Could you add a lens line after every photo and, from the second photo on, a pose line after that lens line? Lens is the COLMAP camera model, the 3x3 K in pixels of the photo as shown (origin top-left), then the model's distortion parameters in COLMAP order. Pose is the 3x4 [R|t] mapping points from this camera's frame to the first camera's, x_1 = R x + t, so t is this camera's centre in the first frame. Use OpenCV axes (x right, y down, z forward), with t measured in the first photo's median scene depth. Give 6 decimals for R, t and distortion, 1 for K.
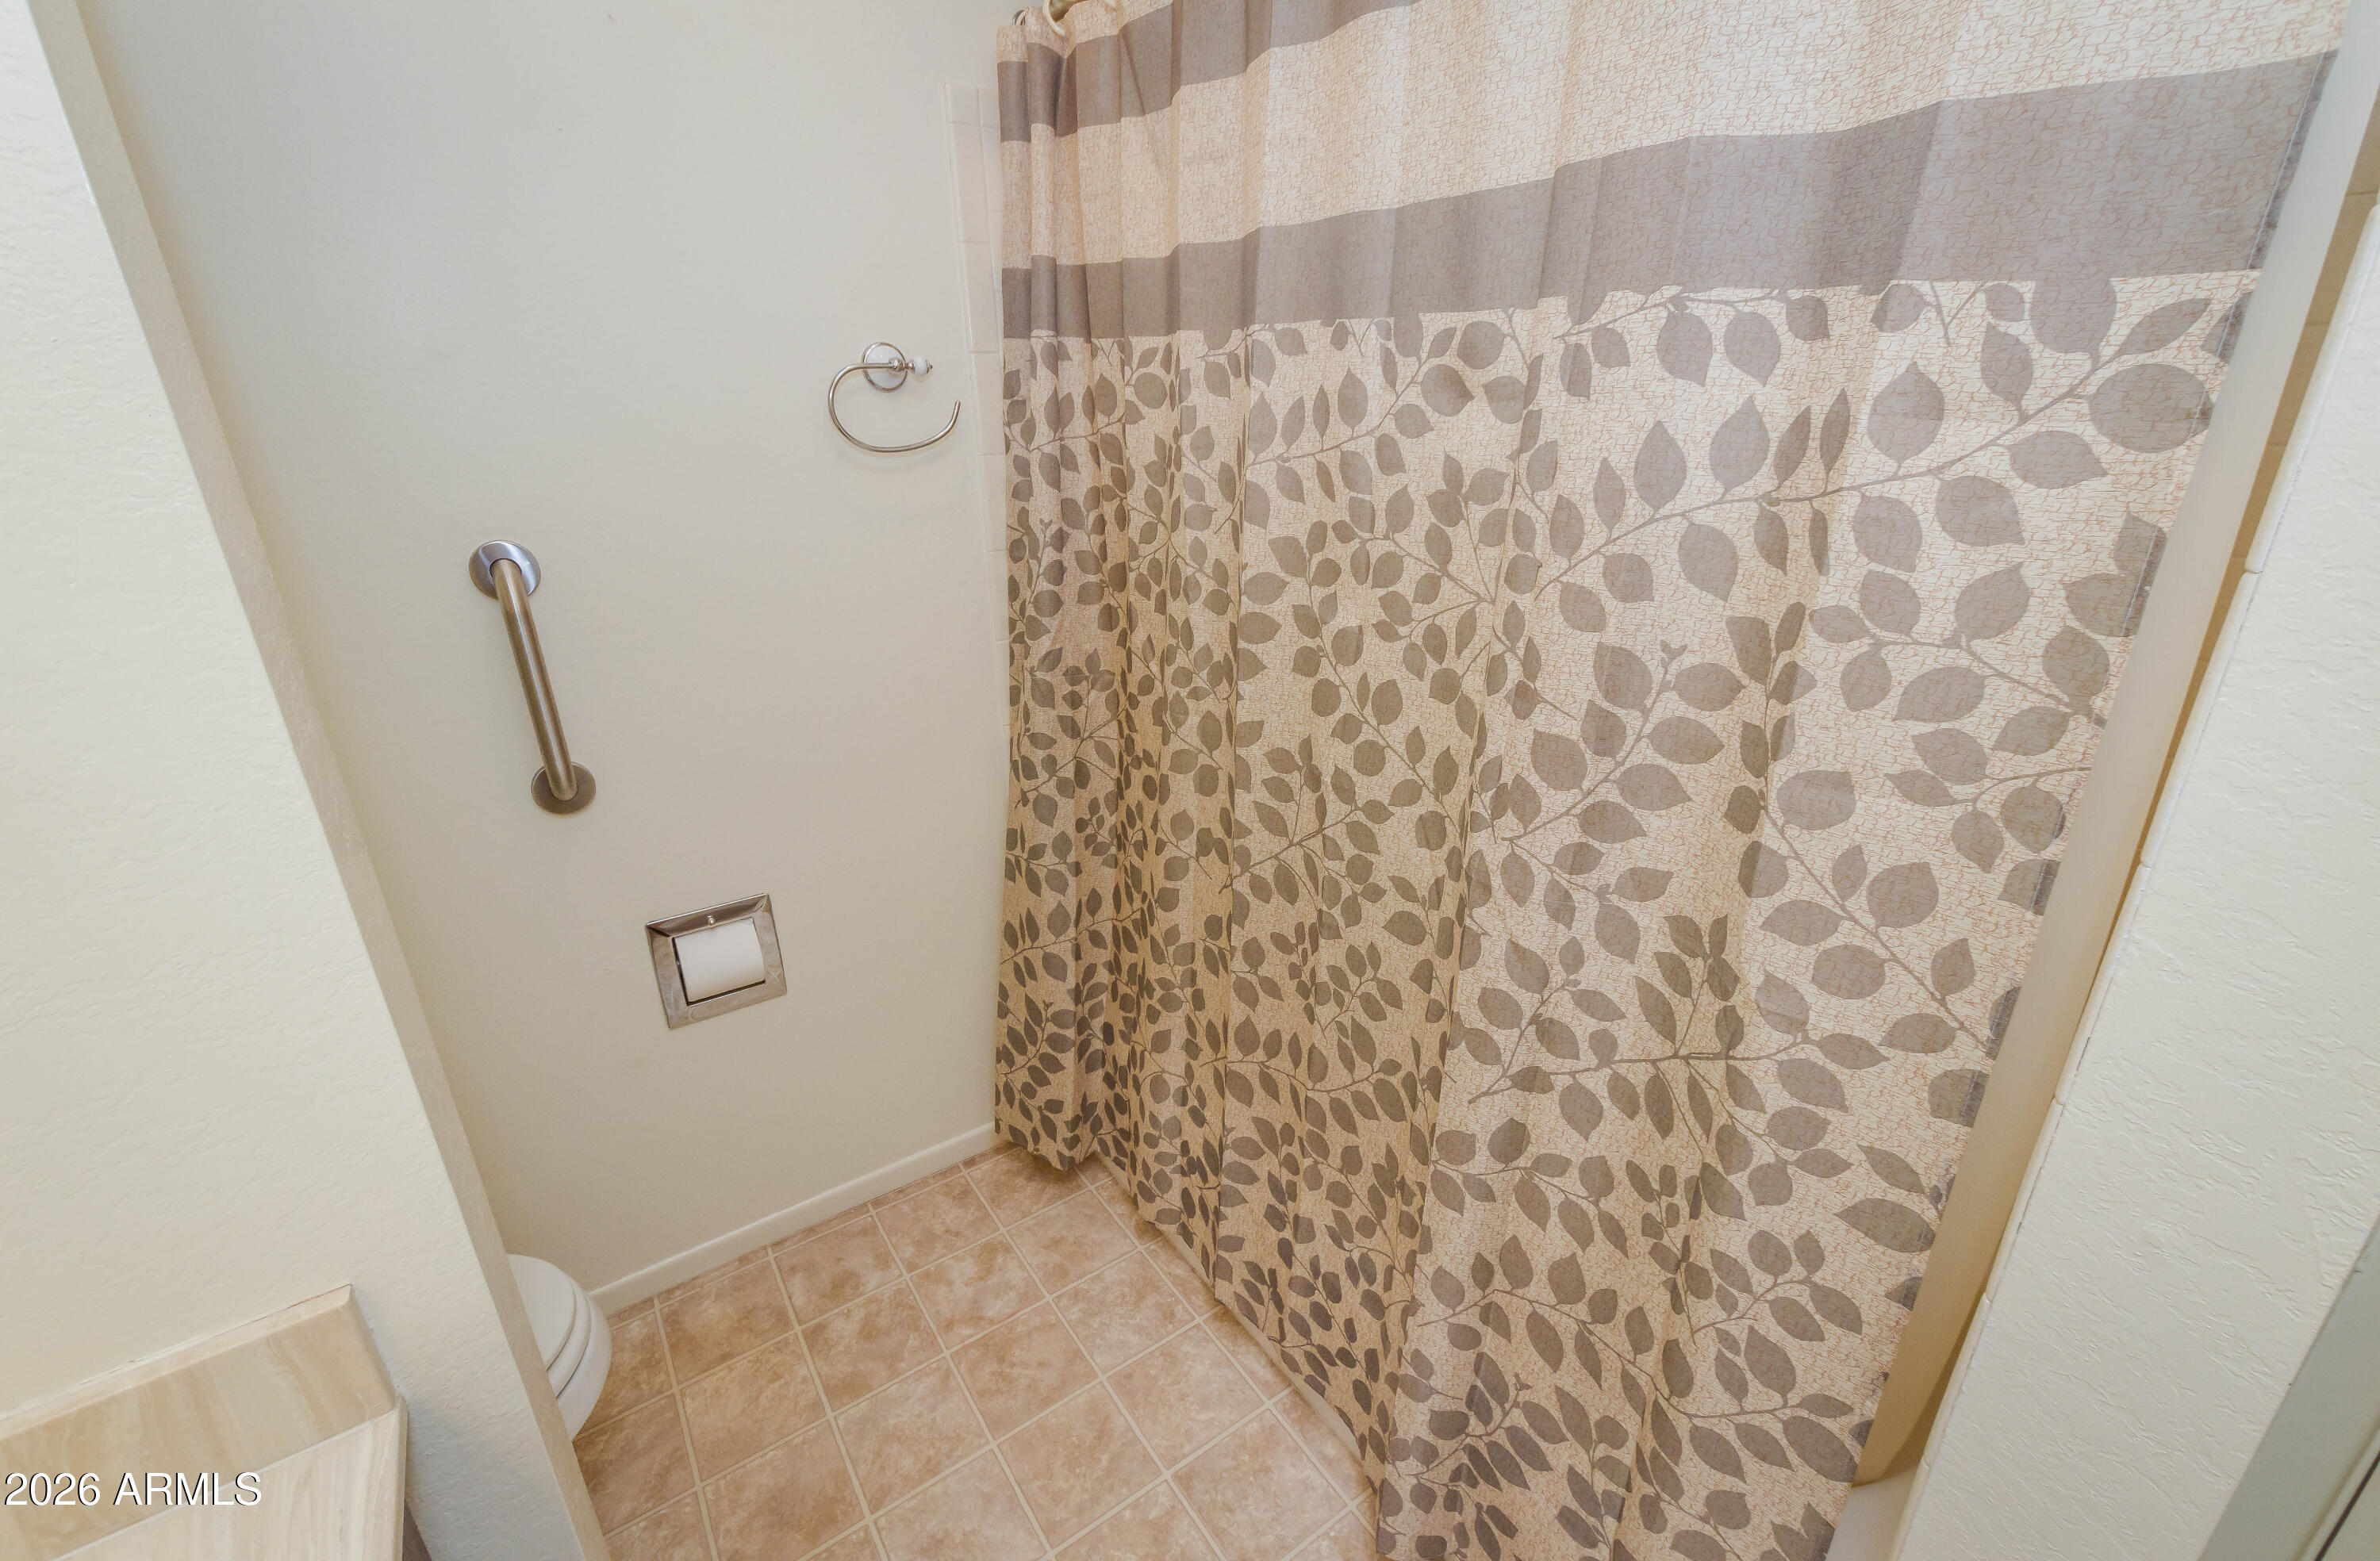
lens RADIAL K [[1010.5, 0, 1196.9], [0, 1010.5, 786.0], [0, 0, 1]] dist [0.000920, -0.000304]
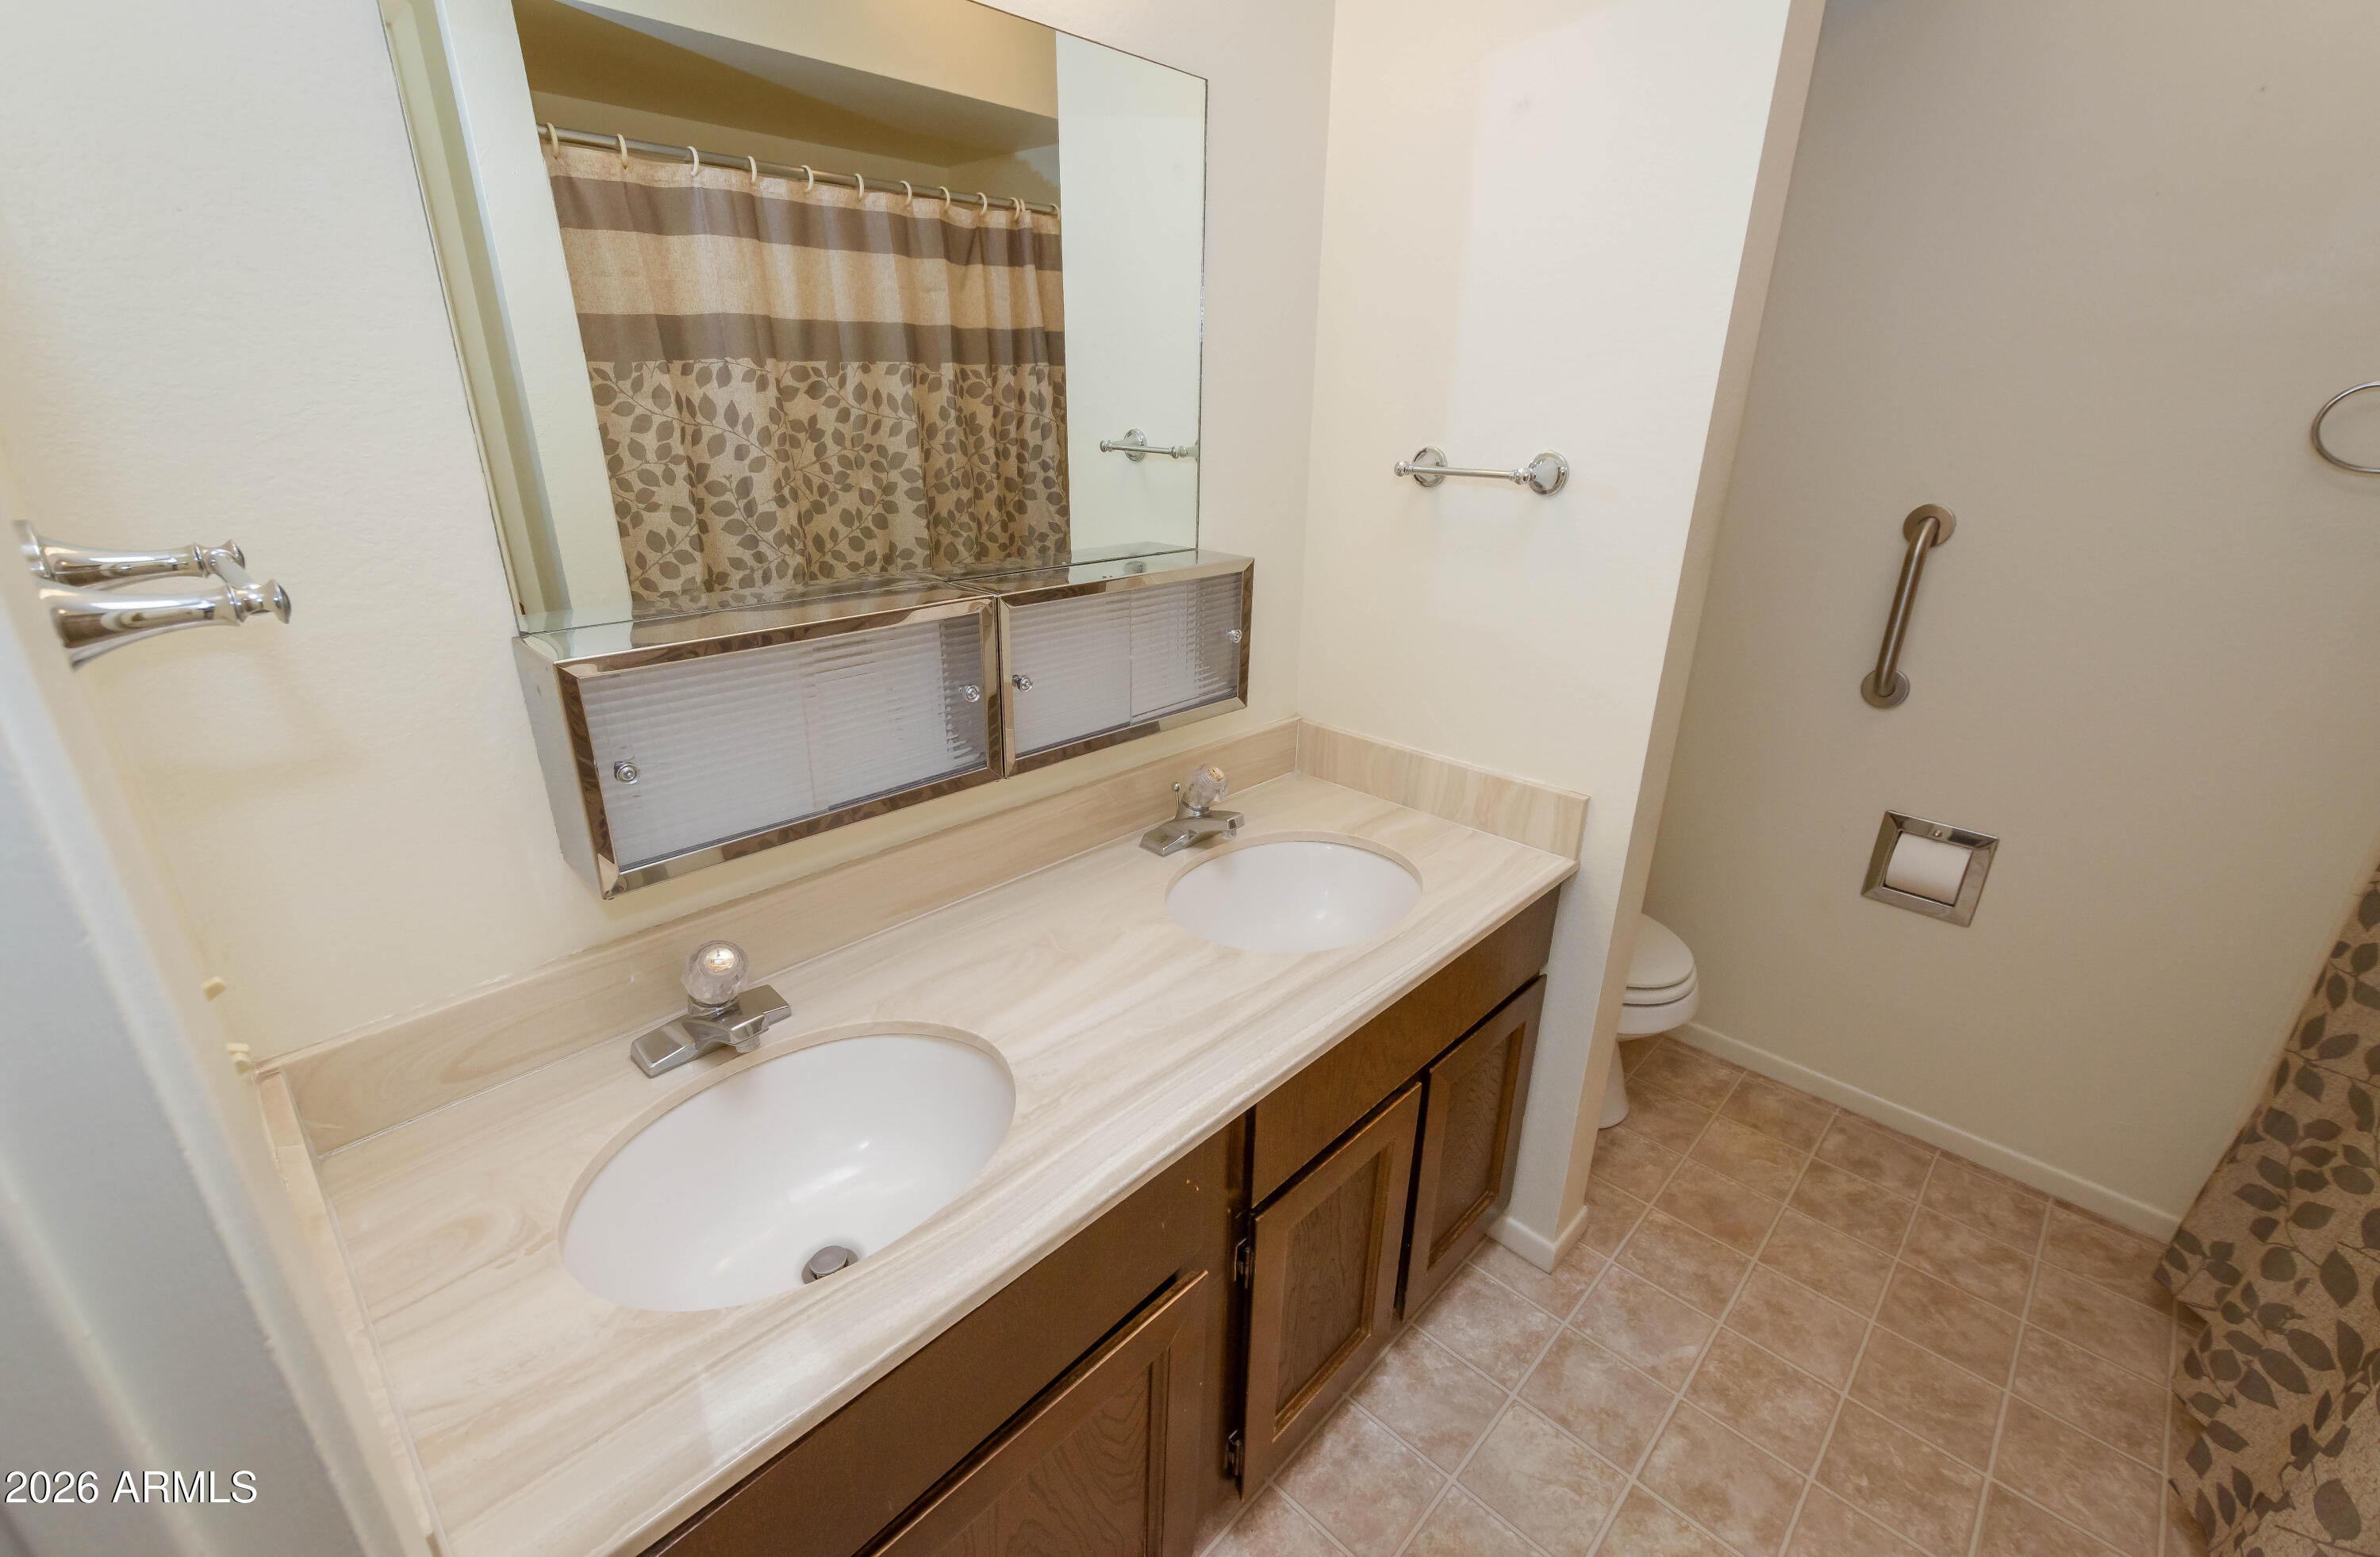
lens RADIAL K [[1010.5, 0, 1196.9], [0, 1010.5, 784.0], [0, 0, 1]] dist [0.000920, -0.000304]
pose [[0.204623, 0.373753, -0.904676, 0.414254], [-0.370368, 0.885080, 0.281887, 0.065807], [0.906067, 0.277383, 0.319534, -0.211274]]
